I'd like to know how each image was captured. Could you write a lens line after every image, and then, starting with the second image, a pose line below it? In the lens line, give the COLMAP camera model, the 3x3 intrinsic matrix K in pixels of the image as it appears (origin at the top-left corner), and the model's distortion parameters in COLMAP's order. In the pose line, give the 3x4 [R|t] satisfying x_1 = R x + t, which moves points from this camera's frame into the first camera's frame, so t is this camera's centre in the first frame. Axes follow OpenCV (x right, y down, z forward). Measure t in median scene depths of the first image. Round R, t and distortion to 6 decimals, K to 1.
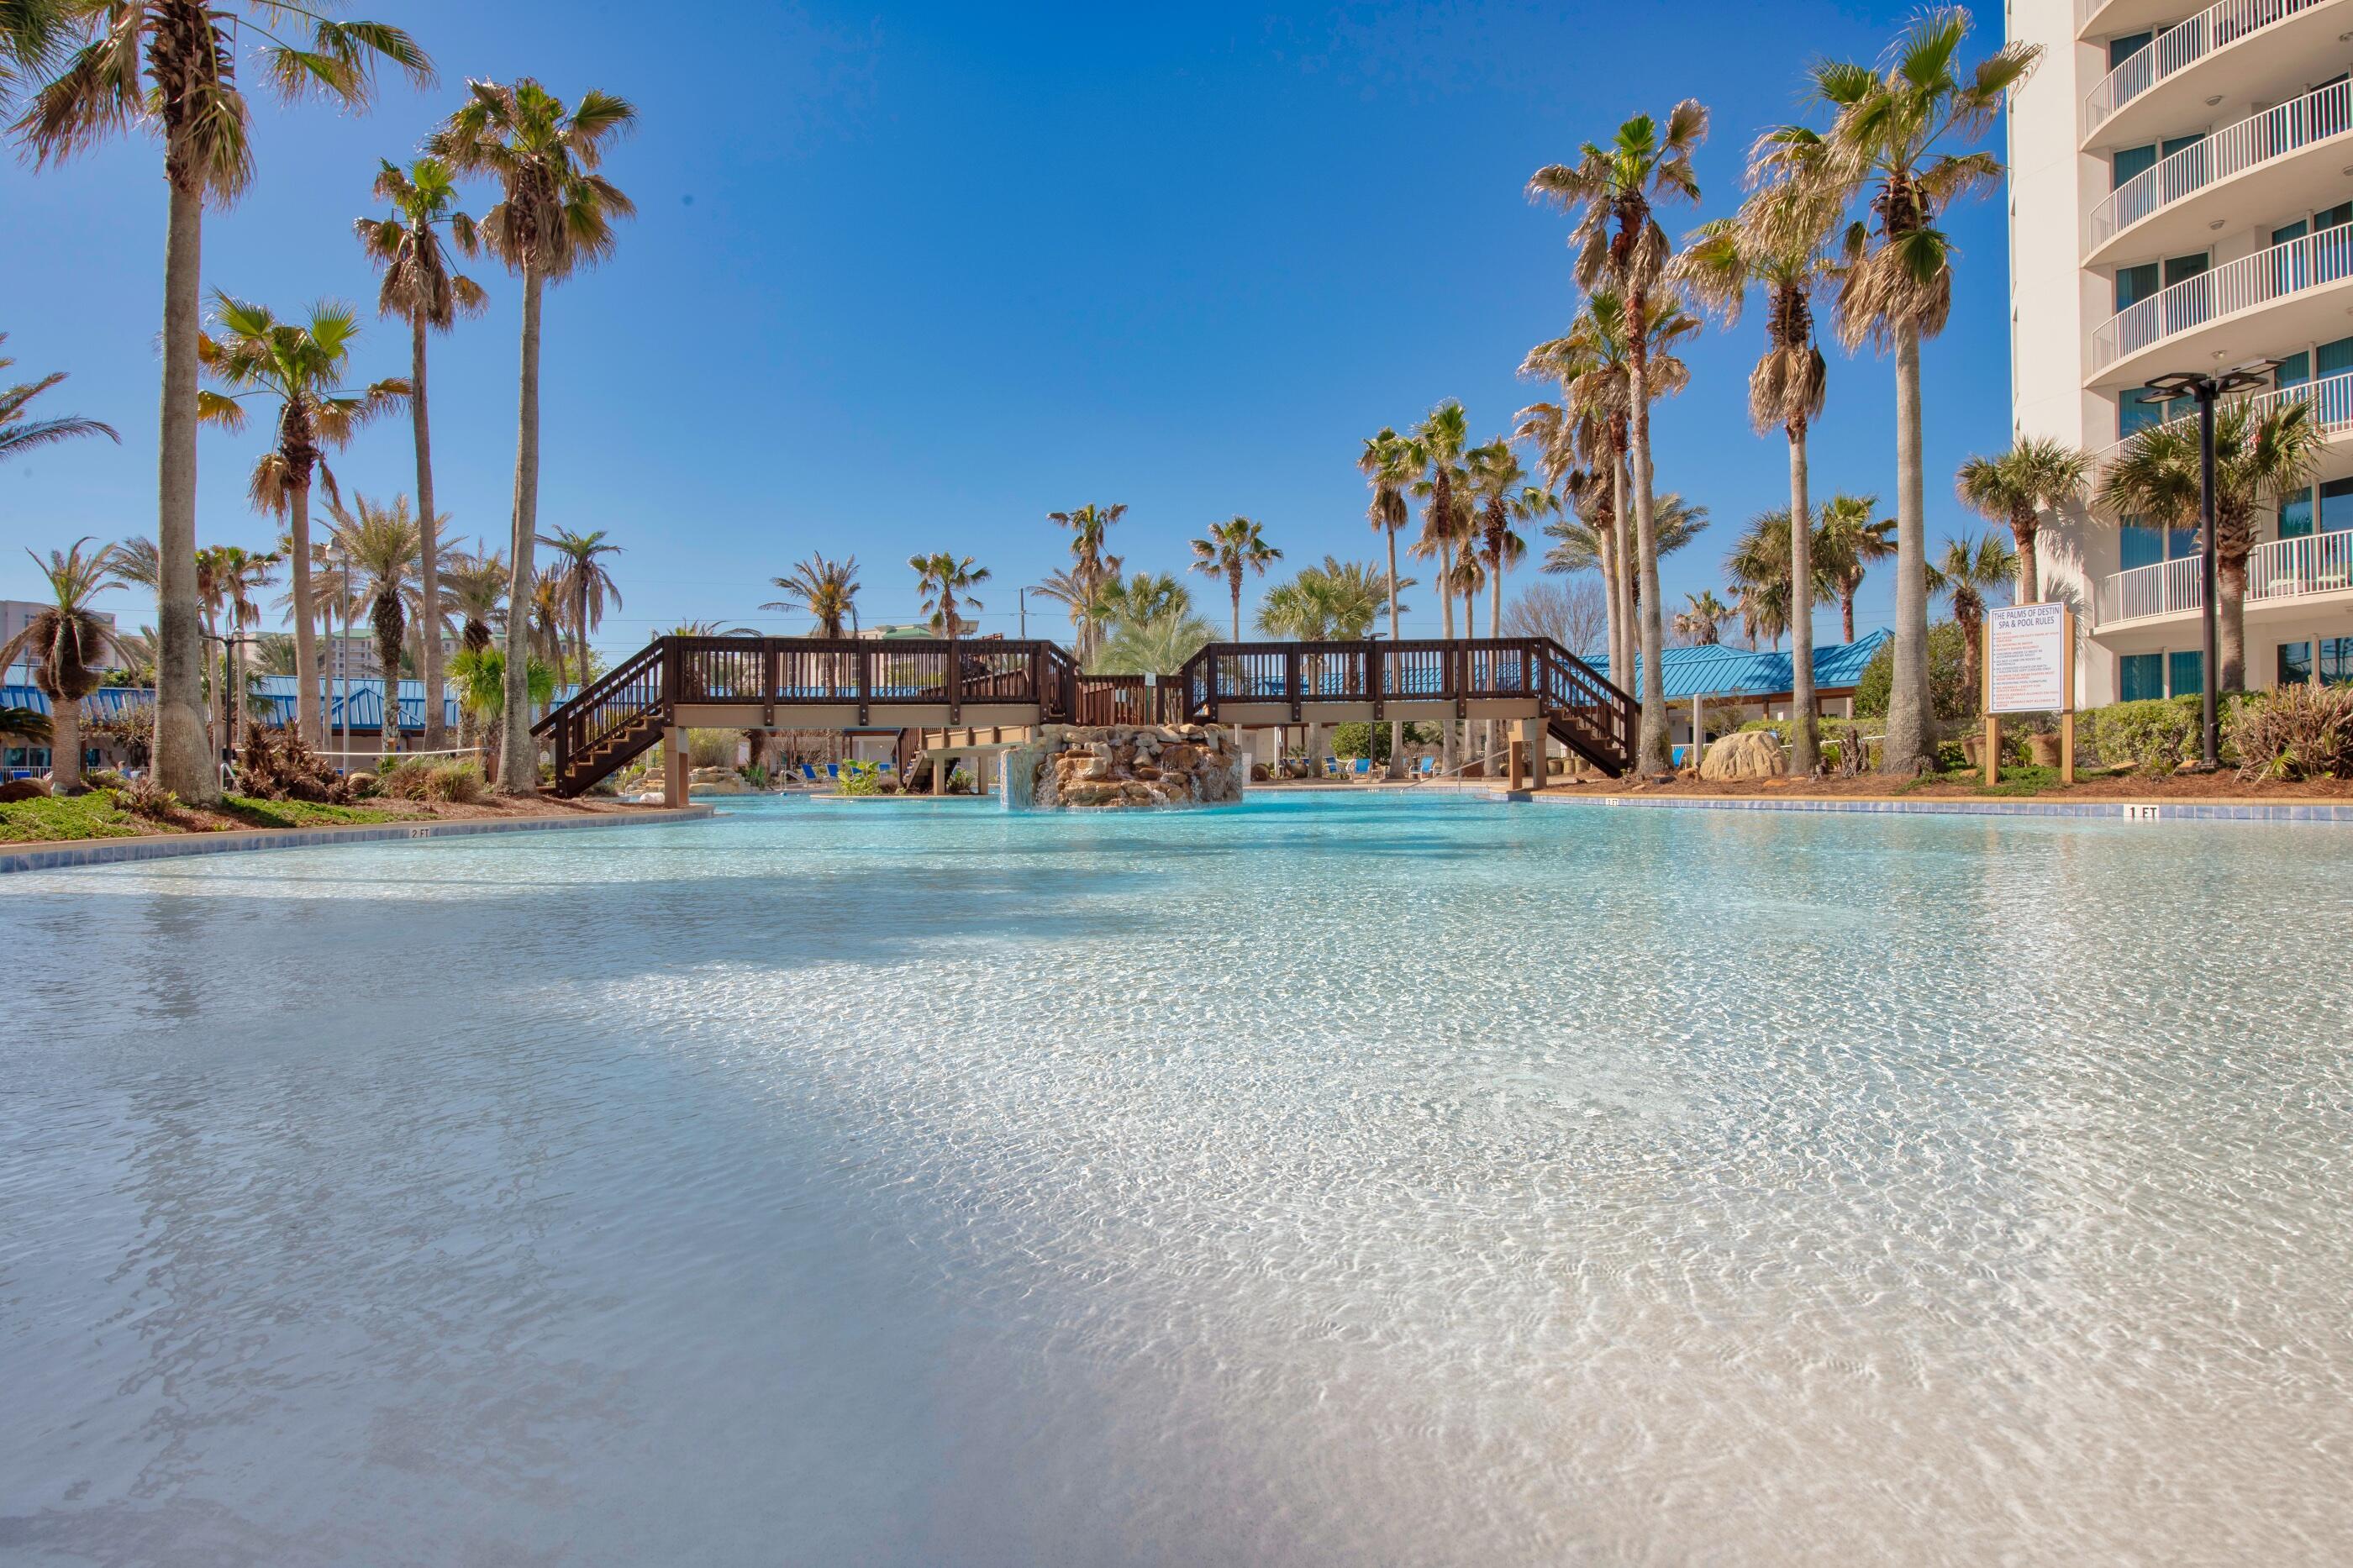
lens RADIAL K [[1238.8, 0, 1144.7], [0, 1238.8, 854.2], [0, 0, 1]] dist [-0.013359, 0.000206]
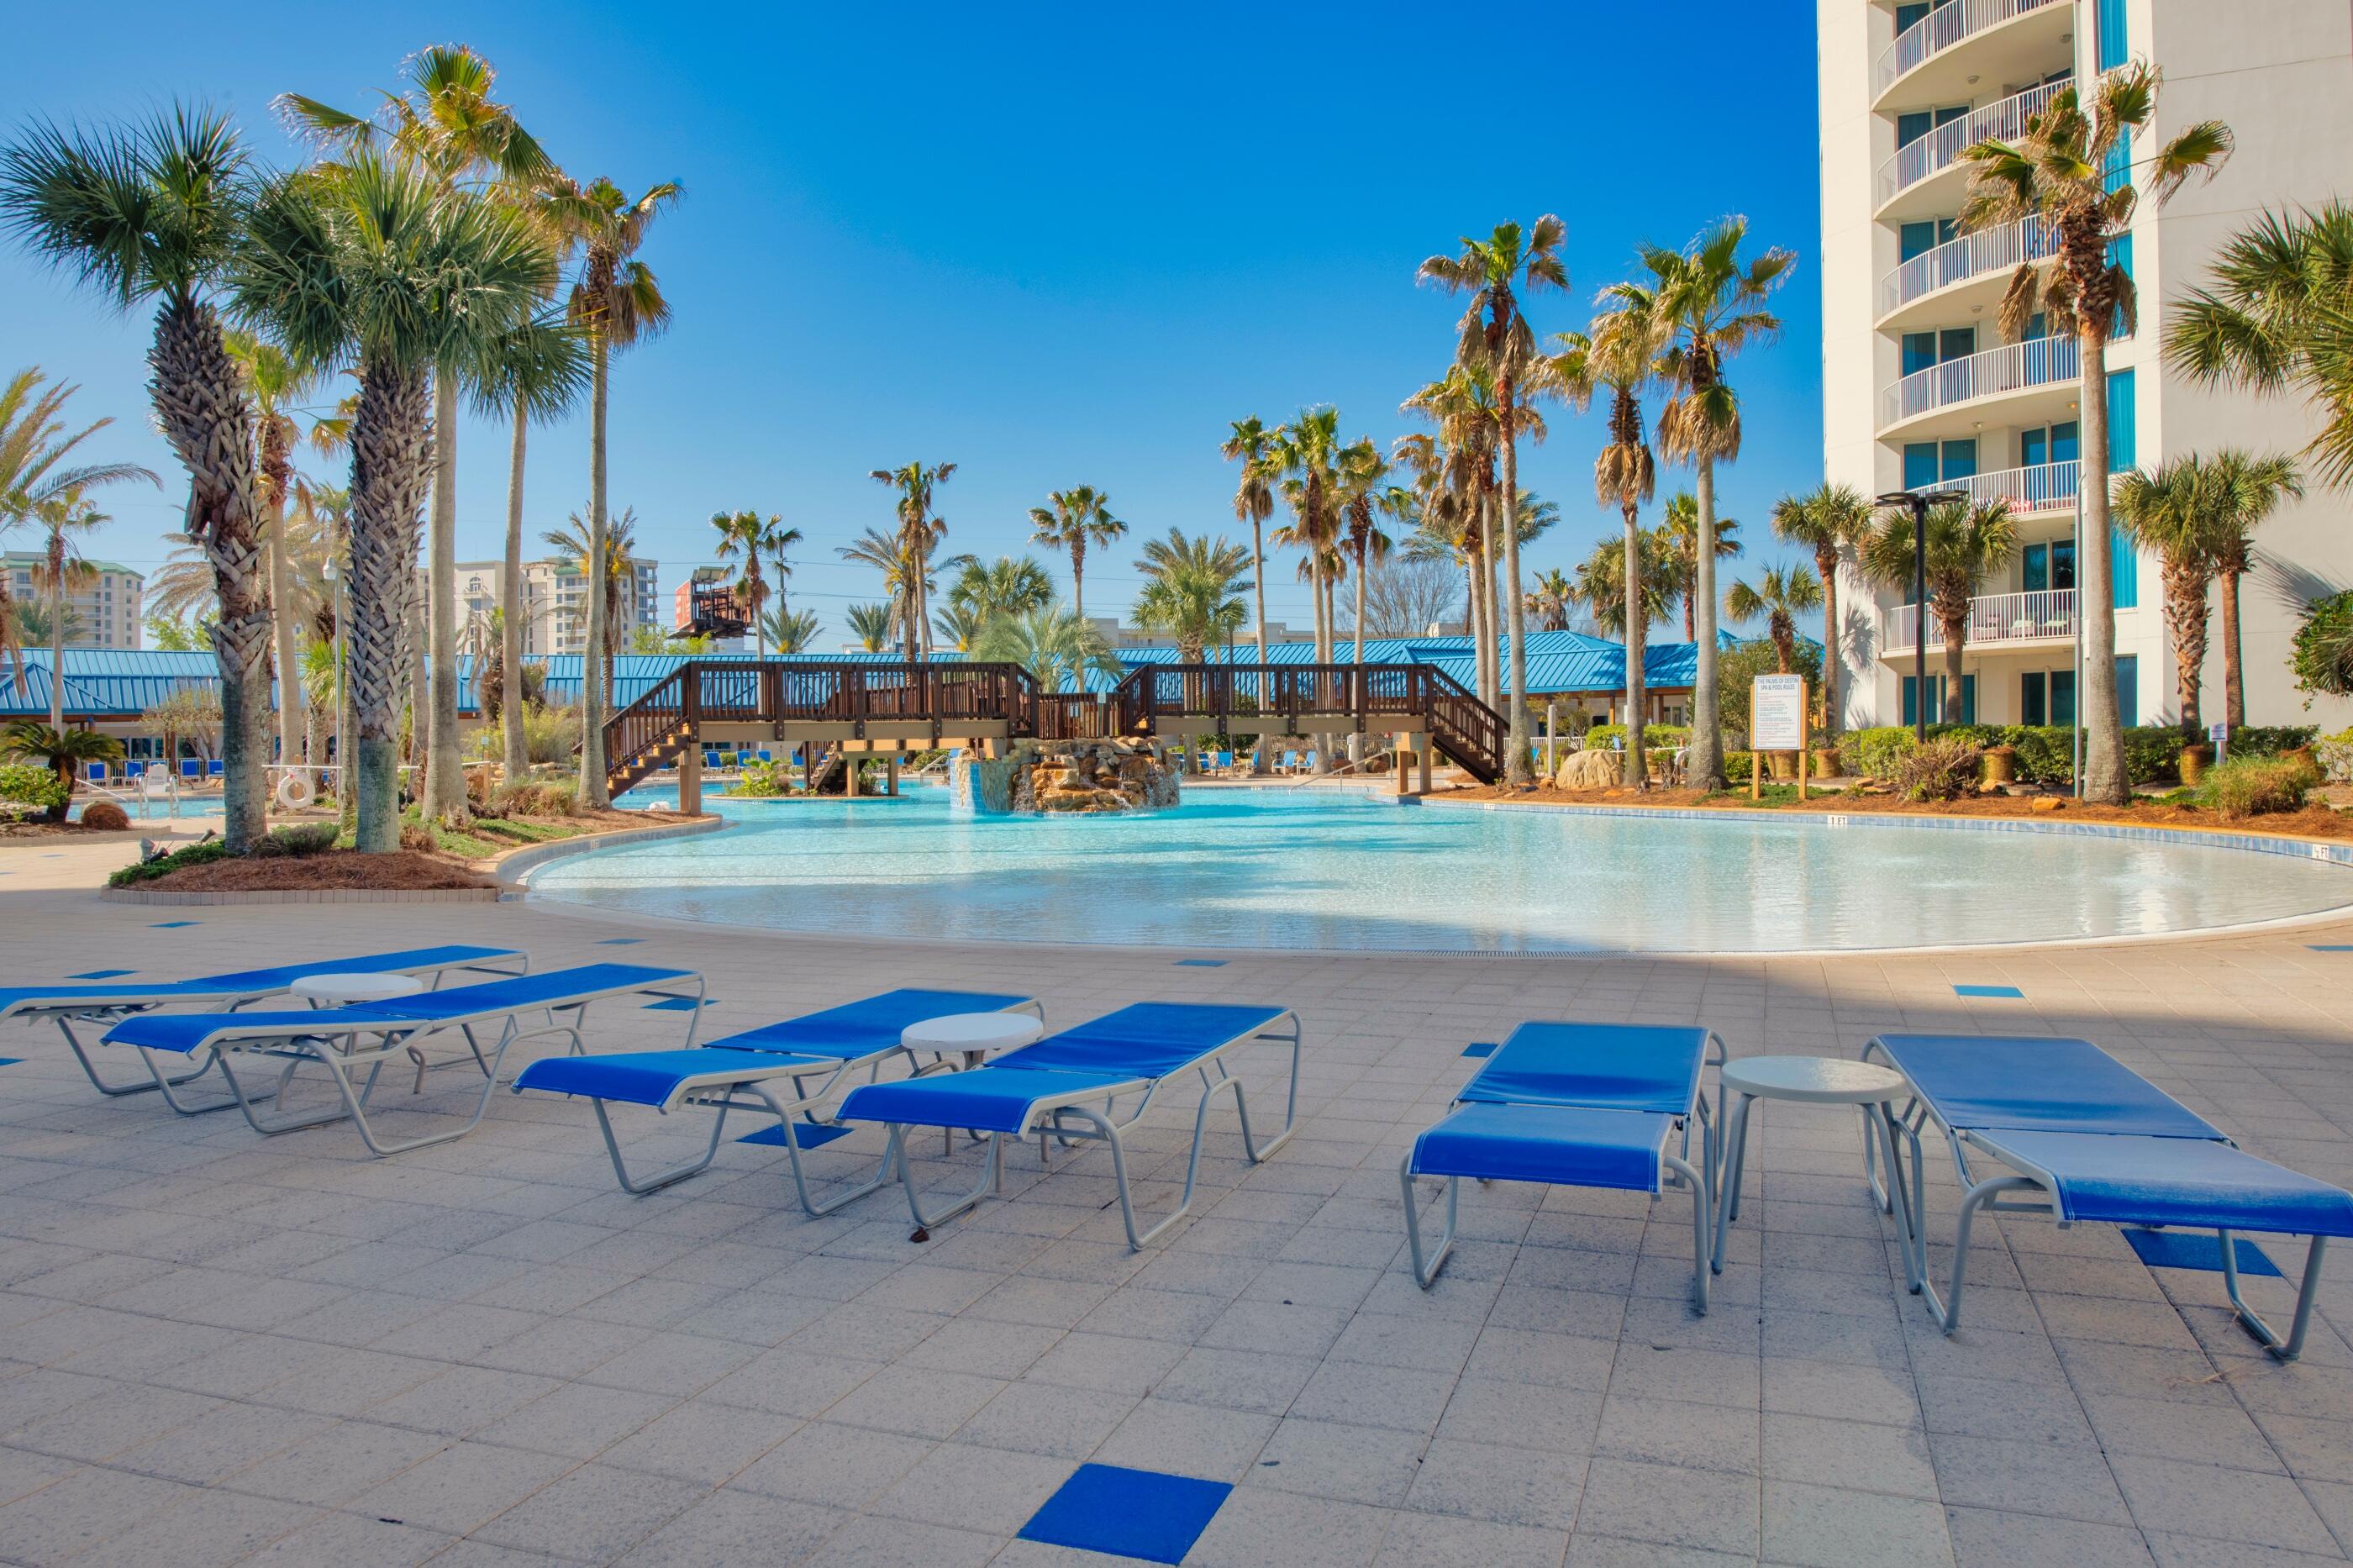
lens RADIAL K [[1570.7, 0, 1165.1], [0, 1570.7, 854.4], [0, 0, 1]] dist [0.037101, -0.023532]
pose [[0.983497, -0.004145, 0.180874, -0.183702], [0.003691, 0.999989, 0.002847, -0.001115], [-0.180884, -0.002132, 0.983502, -0.398611]]
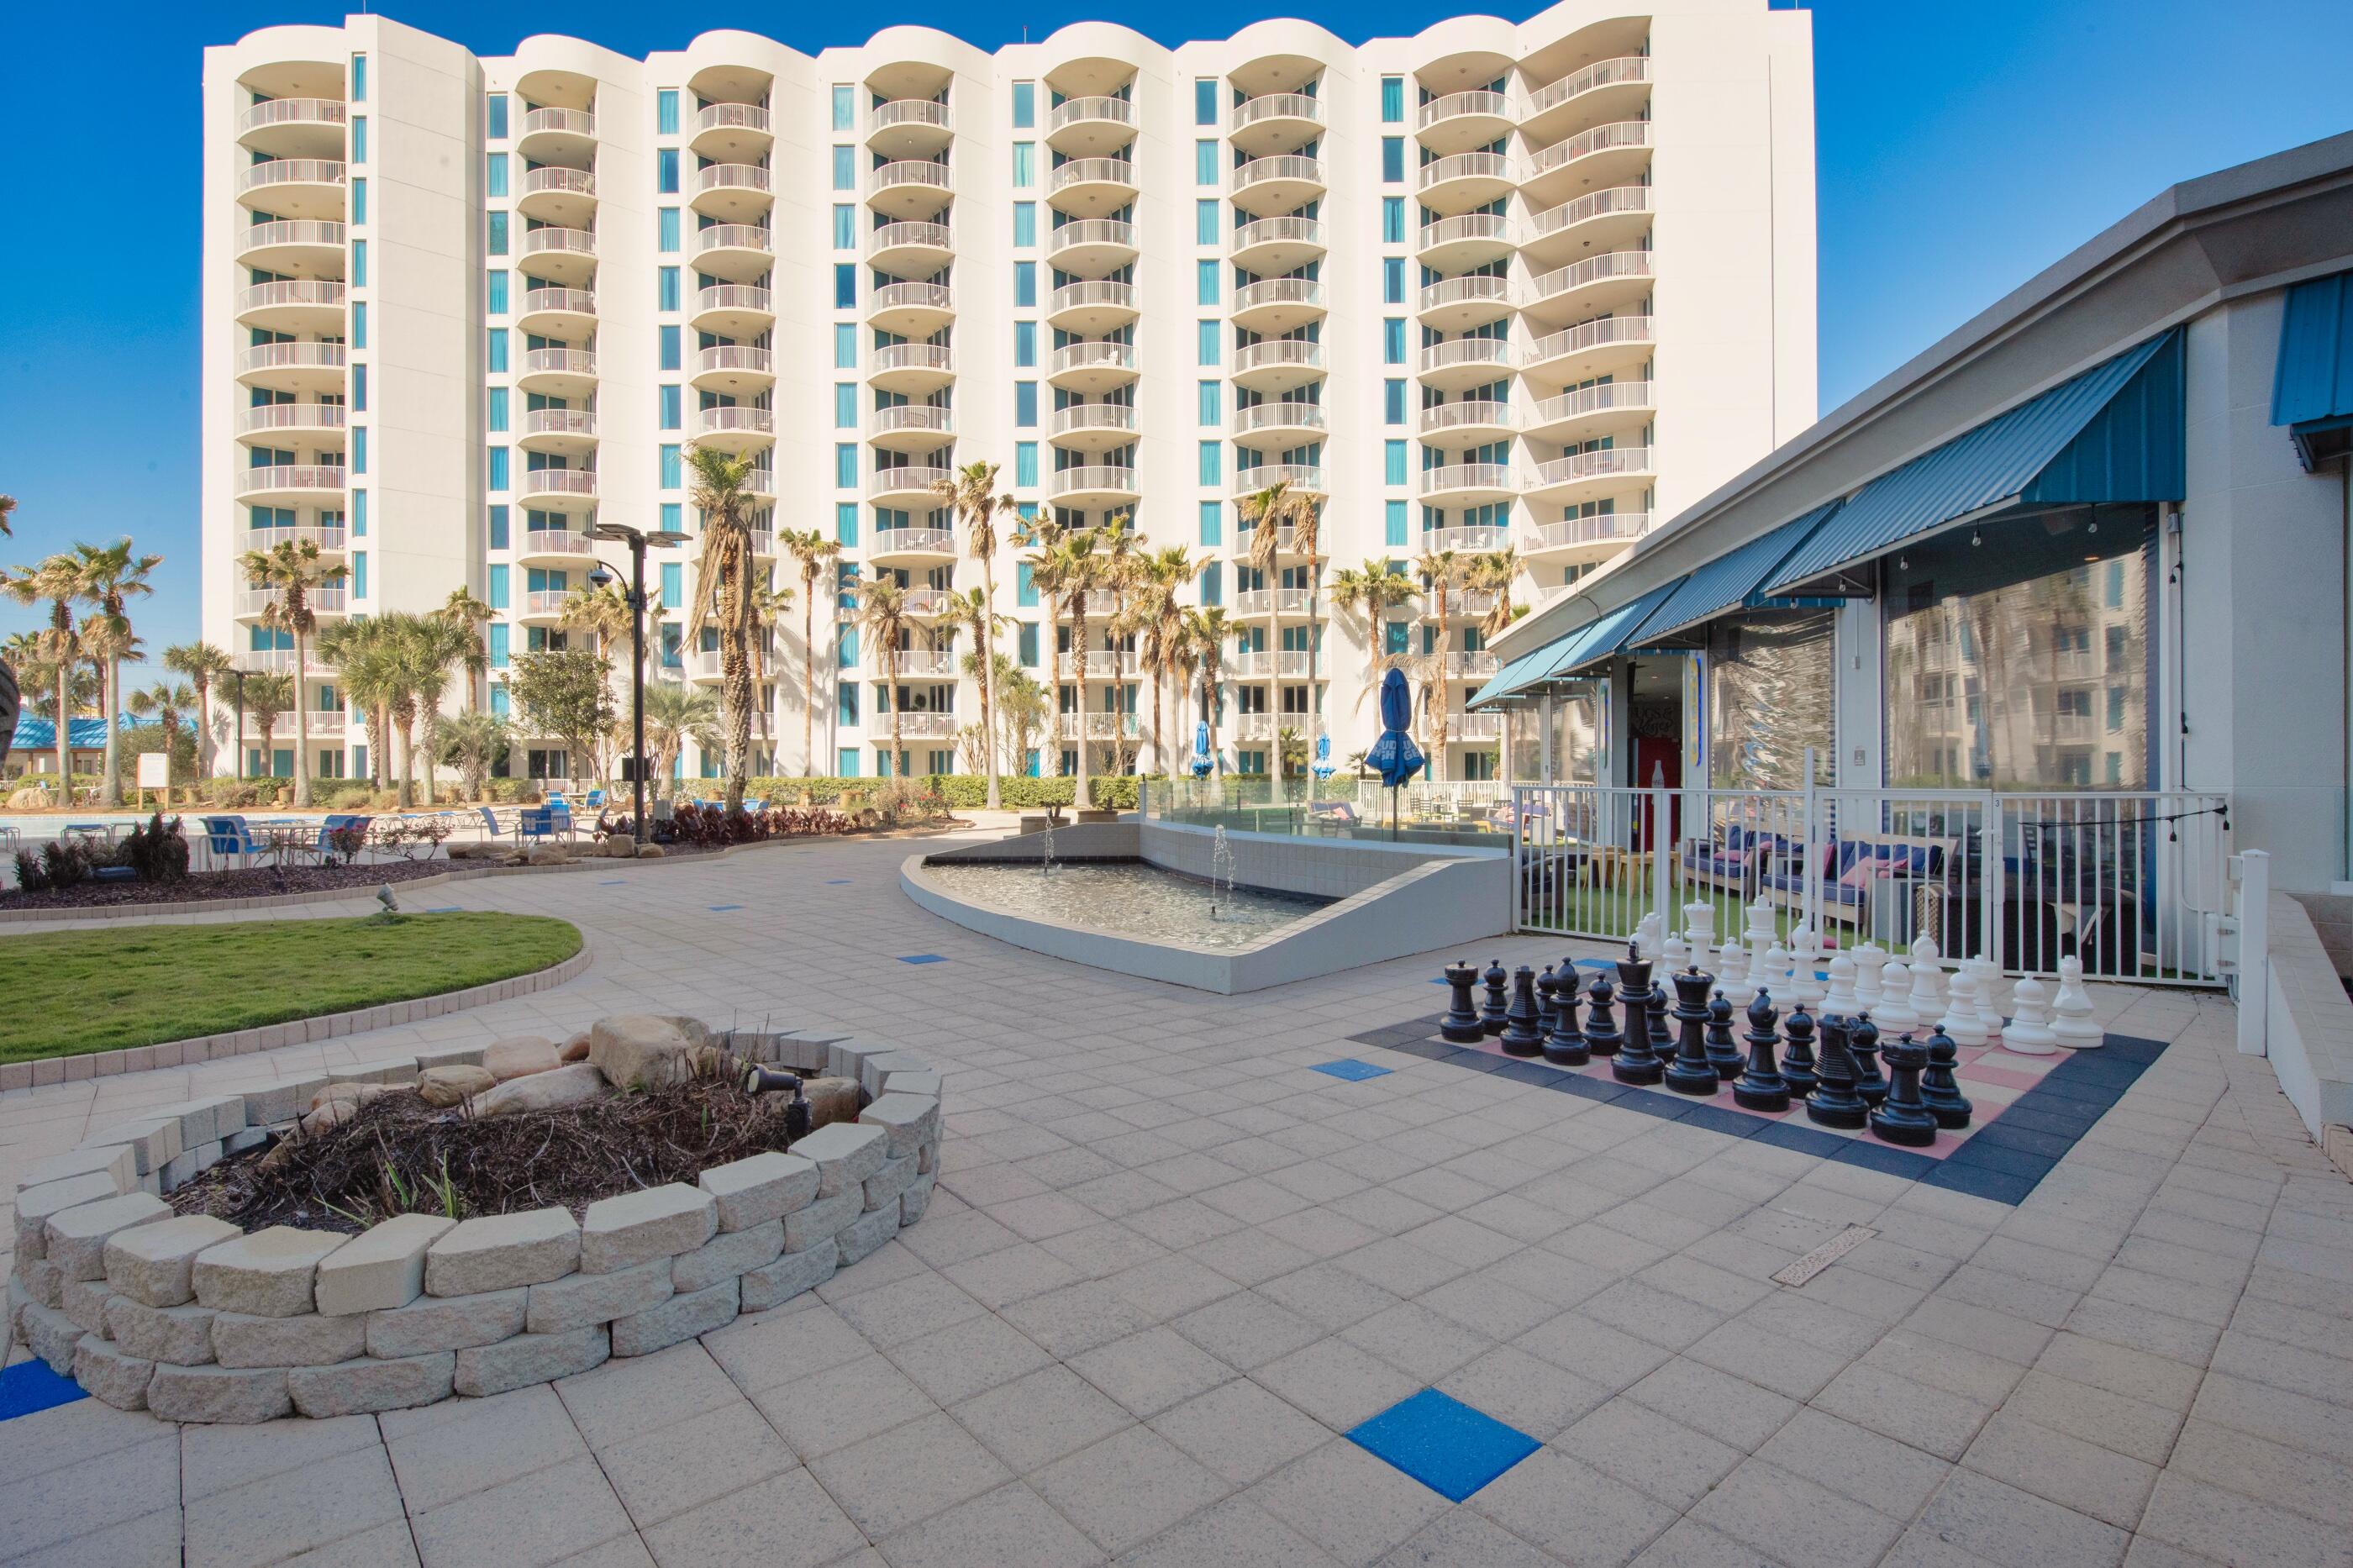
lens RADIAL K [[1095.5, 0, 1166.5], [0, 1095.5, 752.1], [0, 0, 1]] dist [-0.003909, -0.003740]
pose [[0.286873, 0.046674, 0.956831, -0.719279], [0.055403, 0.996332, -0.065212, 0.073008], [-0.956365, 0.071719, 0.283235, -1.356839]]
